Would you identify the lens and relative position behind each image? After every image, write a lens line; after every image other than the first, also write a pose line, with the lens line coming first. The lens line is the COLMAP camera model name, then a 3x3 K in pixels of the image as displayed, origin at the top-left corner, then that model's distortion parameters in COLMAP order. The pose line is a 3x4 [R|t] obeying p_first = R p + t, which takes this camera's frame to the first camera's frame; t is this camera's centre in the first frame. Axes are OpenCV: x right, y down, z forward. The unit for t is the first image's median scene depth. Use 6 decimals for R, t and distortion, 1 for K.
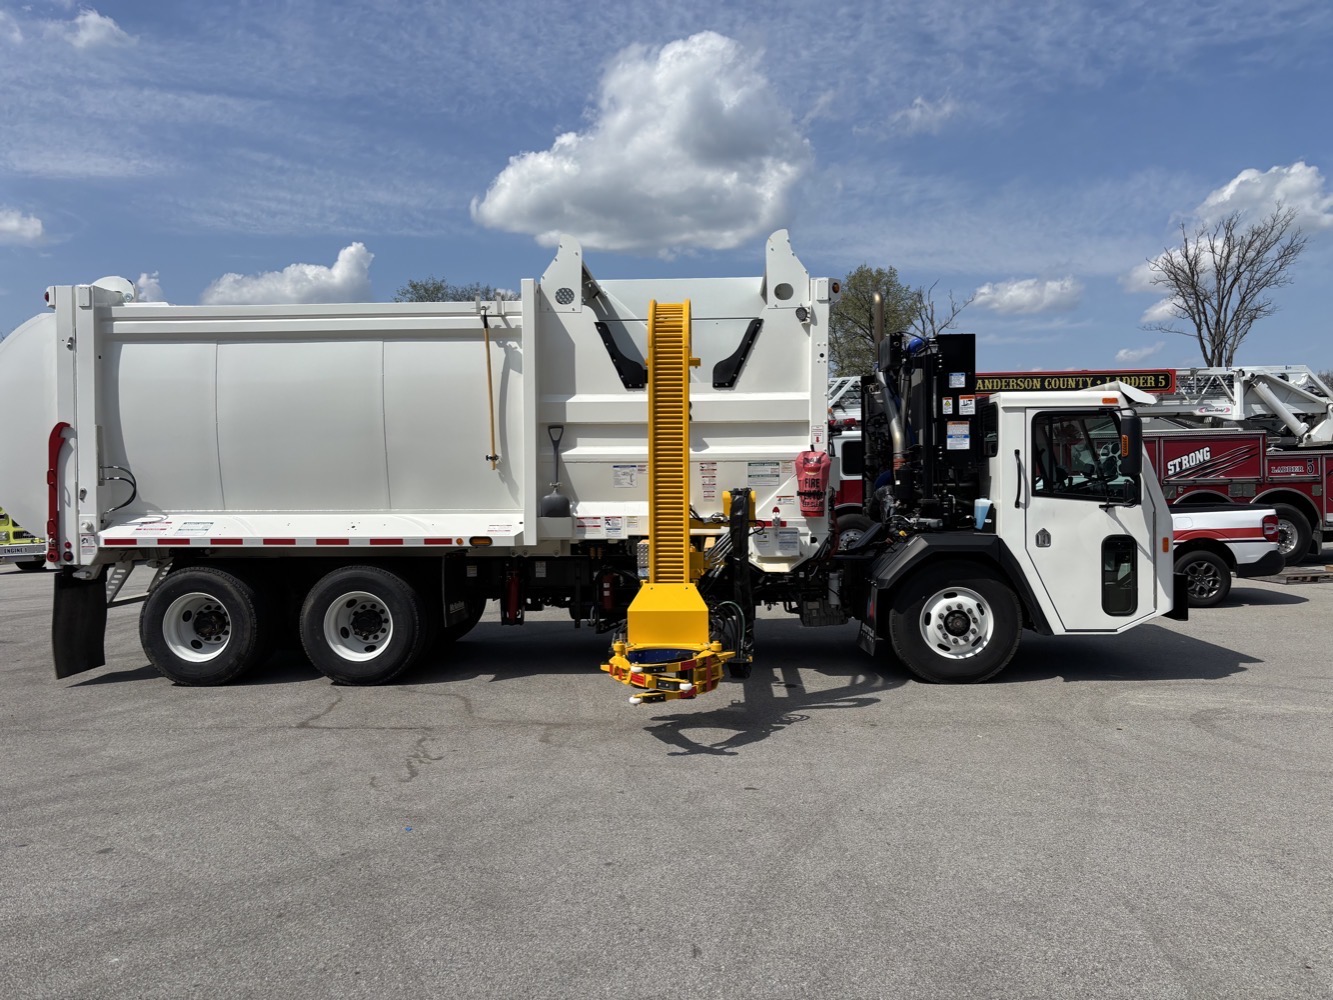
lens RADIAL K [[1002.6, 0, 666.8], [0, 1002.6, 501.6], [0, 0, 1]] dist [0.055031, -0.056504]
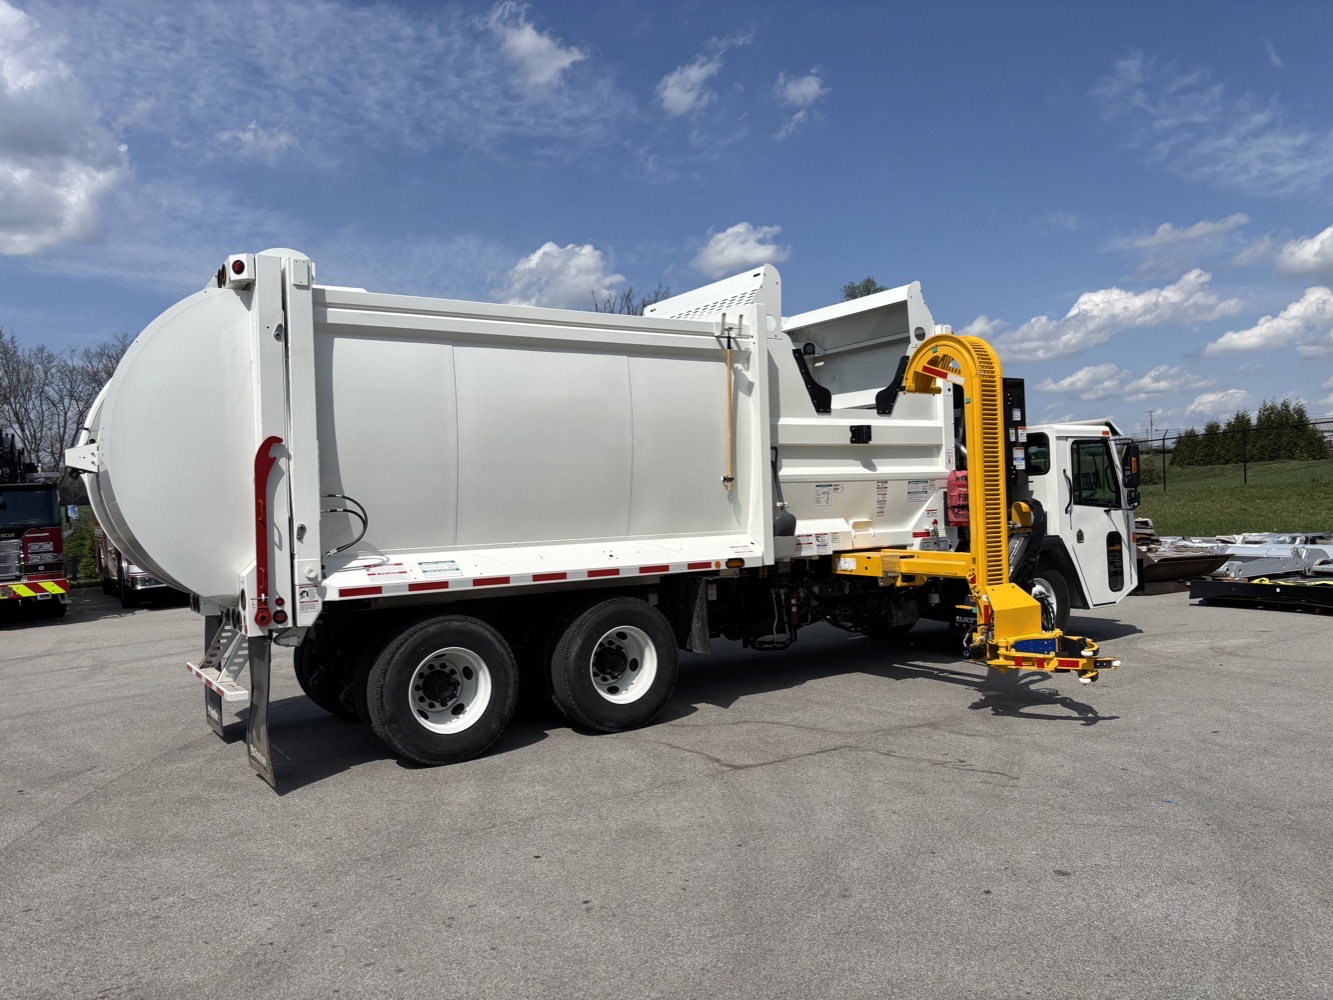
lens RADIAL K [[1002.6, 0, 655.1], [0, 1002.6, 486.9], [0, 0, 1]] dist [0.055031, -0.056504]
pose [[0.812704, -0.011977, 0.582553, -0.815863], [0.042716, 0.998323, -0.039068, -0.000286], [-0.581109, 0.056635, 0.811853, 0.242419]]
